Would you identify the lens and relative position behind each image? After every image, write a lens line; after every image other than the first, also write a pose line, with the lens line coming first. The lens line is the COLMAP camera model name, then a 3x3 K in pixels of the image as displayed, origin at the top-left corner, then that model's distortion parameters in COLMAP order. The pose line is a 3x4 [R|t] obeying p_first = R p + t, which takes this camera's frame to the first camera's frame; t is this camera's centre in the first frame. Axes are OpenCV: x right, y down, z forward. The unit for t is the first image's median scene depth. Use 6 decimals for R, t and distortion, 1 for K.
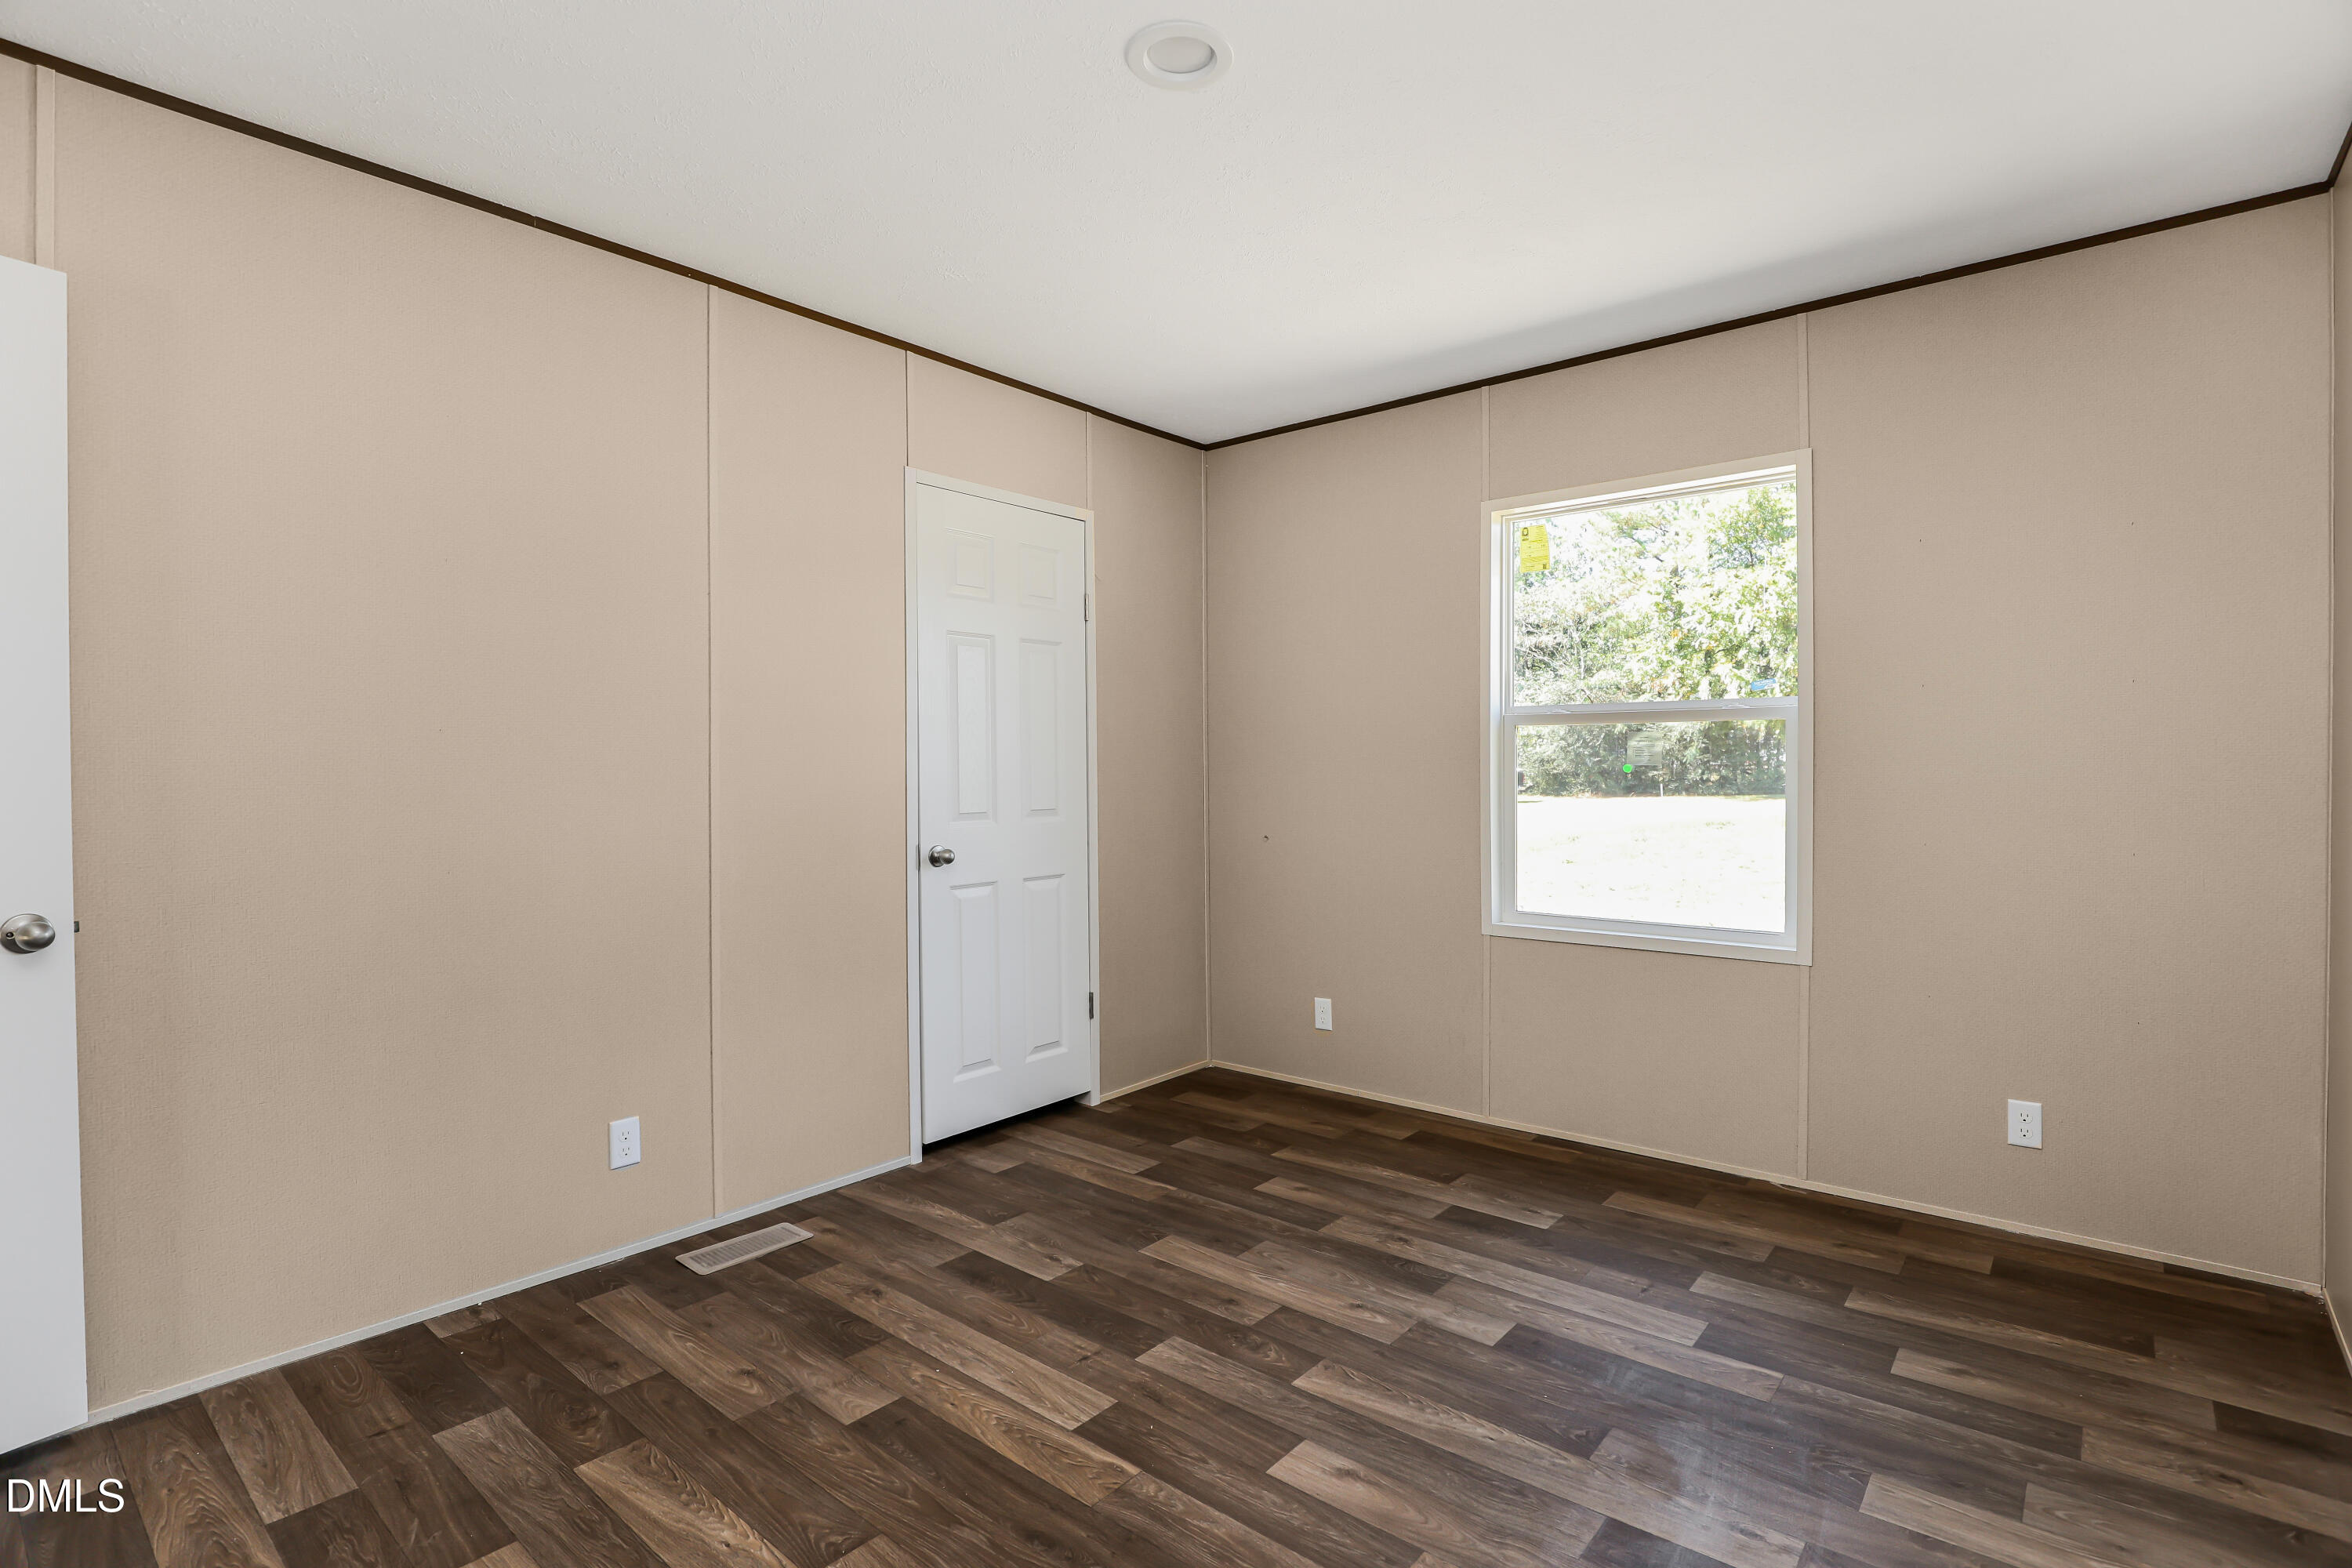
lens RADIAL K [[1113.2, 0, 1178.2], [0, 1113.2, 710.4], [0, 0, 1]] dist [-0.021009, 0.000070]
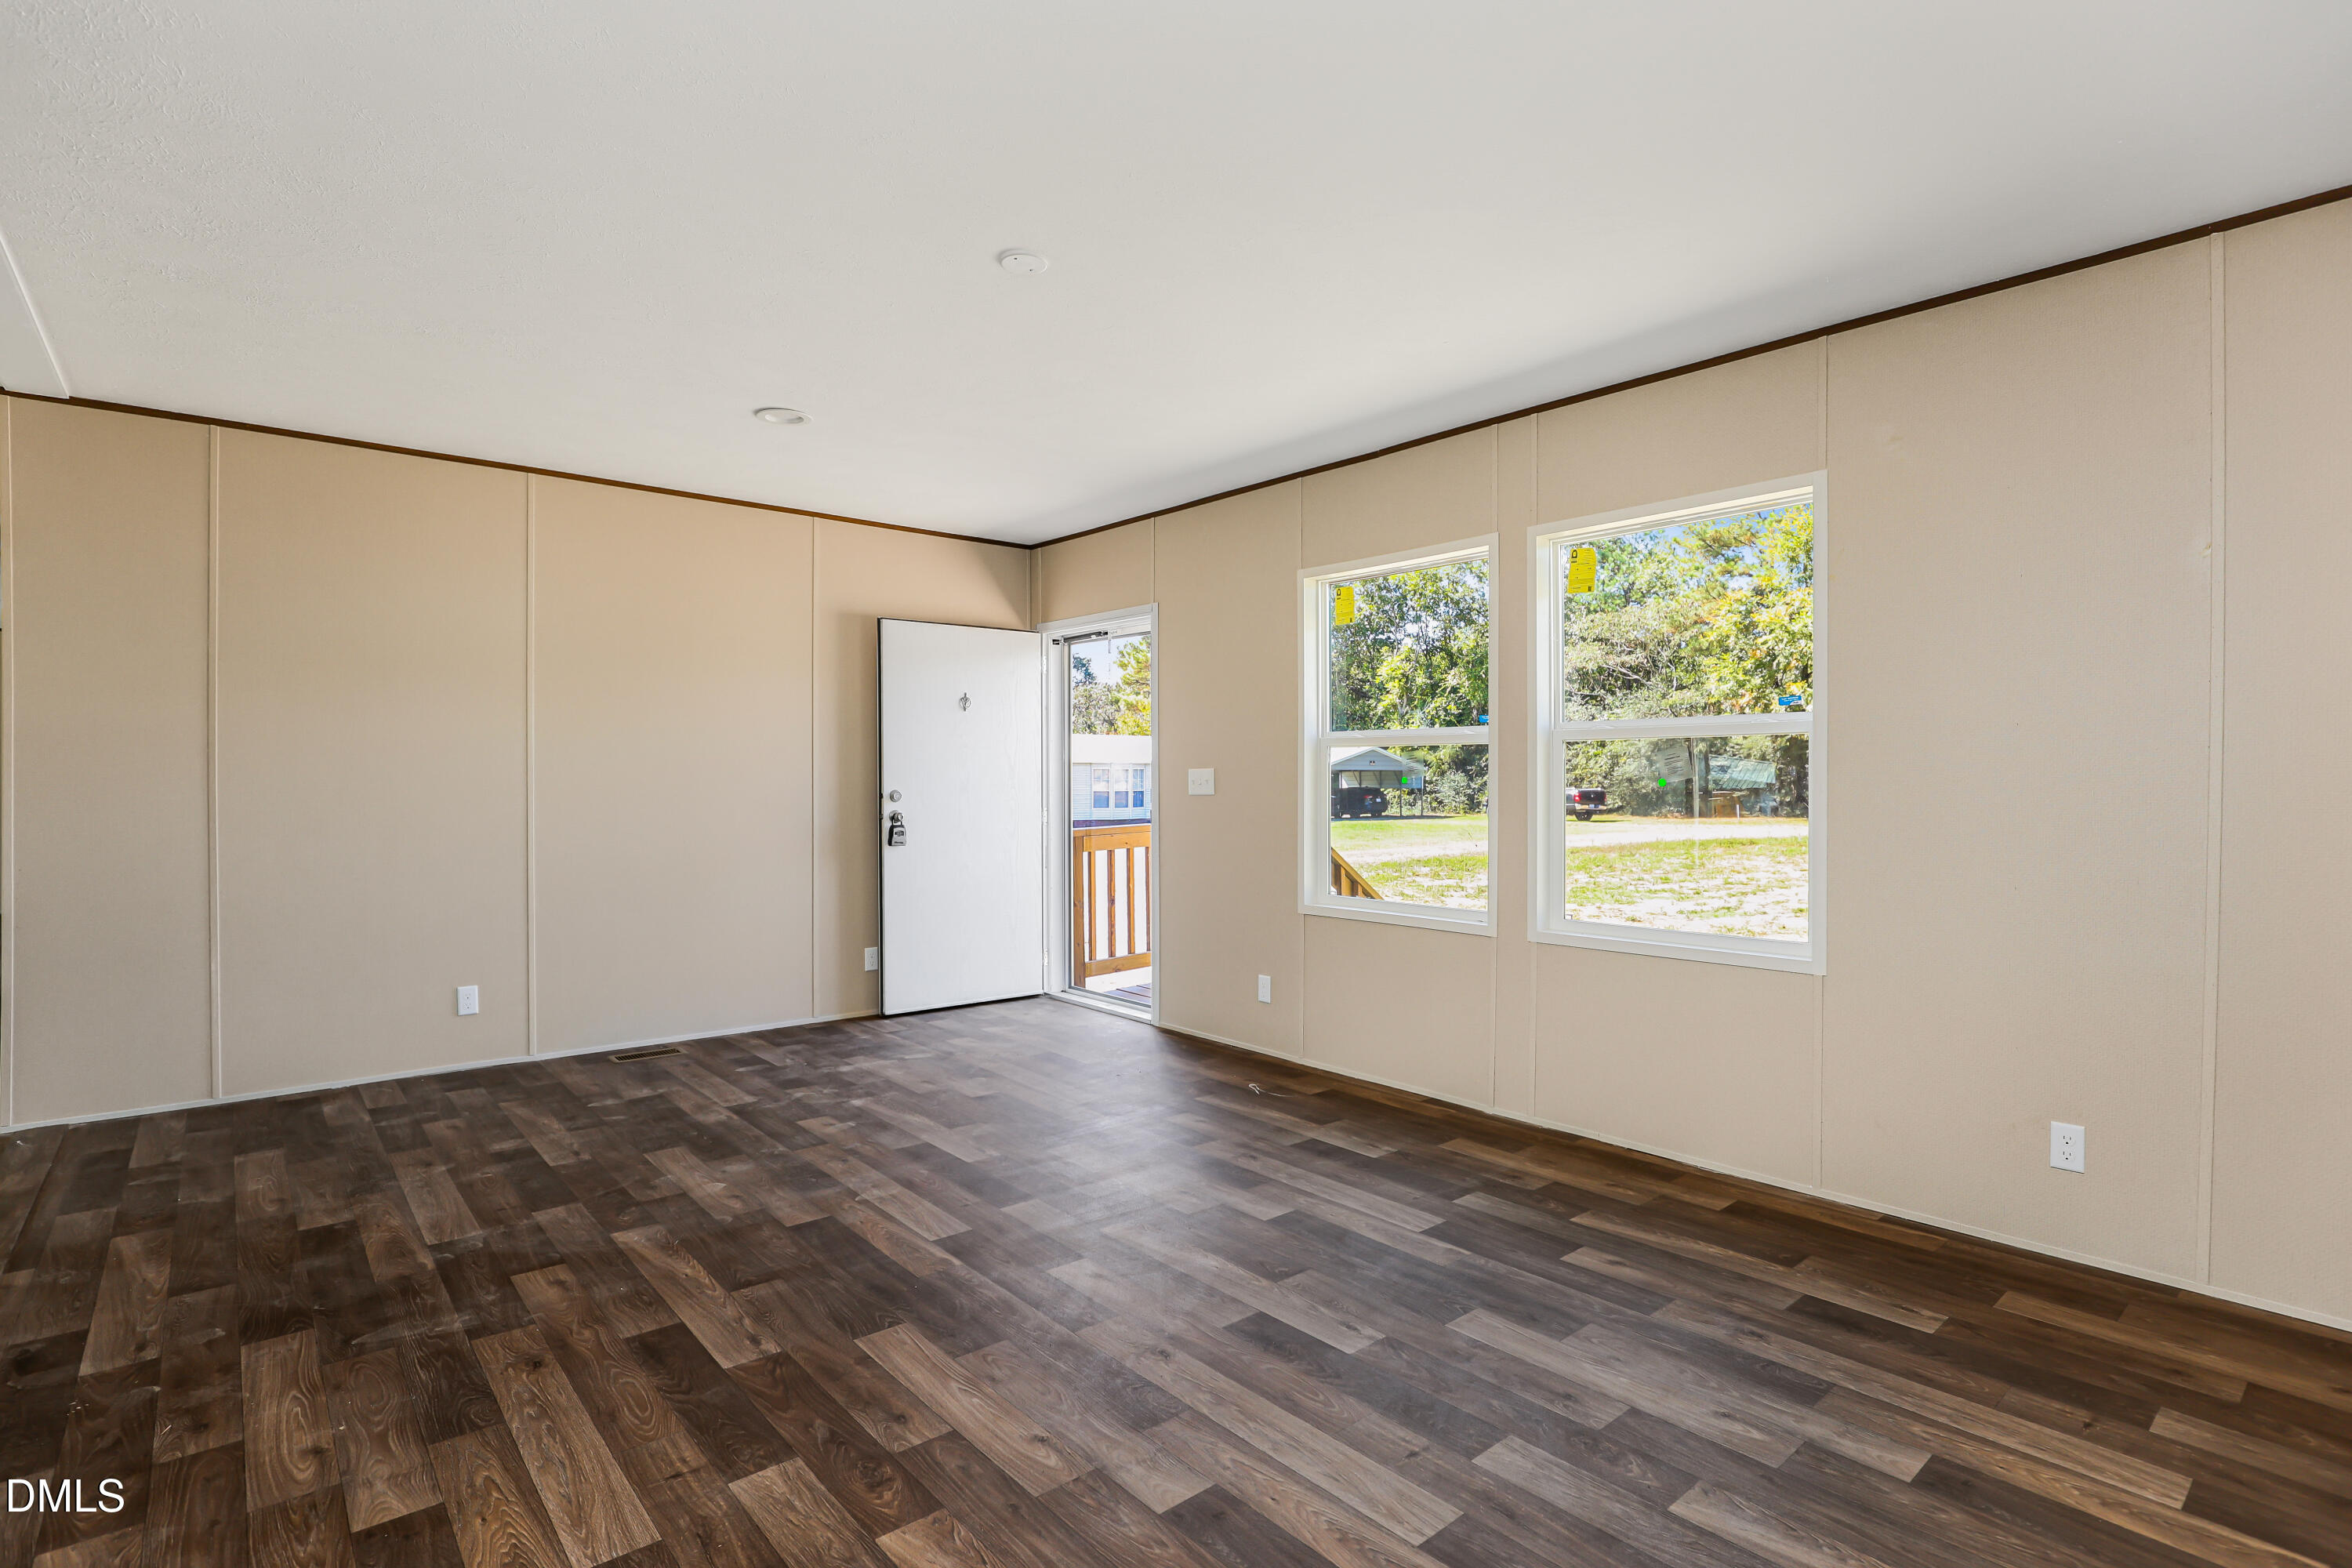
lens RADIAL K [[1136.4, 0, 1177.2], [0, 1136.4, 798.8], [0, 0, 1]] dist [-0.026539, 0.006668]
pose [[0.985771, 0.009695, -0.167815, 0.301872], [0.000773, 0.998064, 0.062198, -0.007099], [0.168093, -0.061443, 0.983854, -0.233444]]
